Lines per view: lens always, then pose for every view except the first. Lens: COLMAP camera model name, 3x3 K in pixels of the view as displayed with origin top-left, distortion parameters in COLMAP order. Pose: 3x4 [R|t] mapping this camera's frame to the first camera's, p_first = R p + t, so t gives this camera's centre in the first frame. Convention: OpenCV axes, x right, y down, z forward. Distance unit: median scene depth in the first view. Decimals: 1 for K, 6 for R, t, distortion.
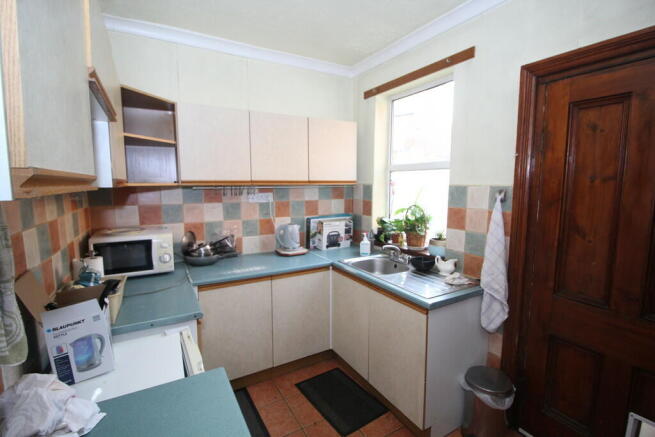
lens RADIAL K [[305.0, 0, 328.0], [0, 305.0, 218.2], [0, 0, 1]] dist [-0.012883, -0.003081]
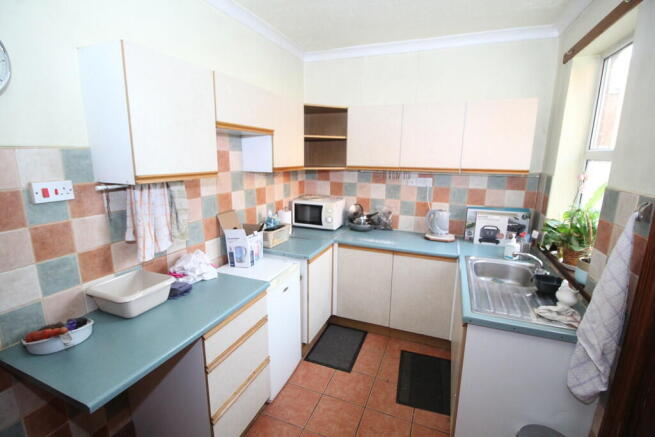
lens RADIAL K [[305.0, 0, 328.9], [0, 305.0, 218.0], [0, 0, 1]] dist [-0.012883, -0.003081]
pose [[0.617001, 0.166991, -0.769041, 0.455486], [-0.102561, 0.985955, 0.131808, -0.053781], [0.780251, -0.002452, 0.625462, 0.070555]]
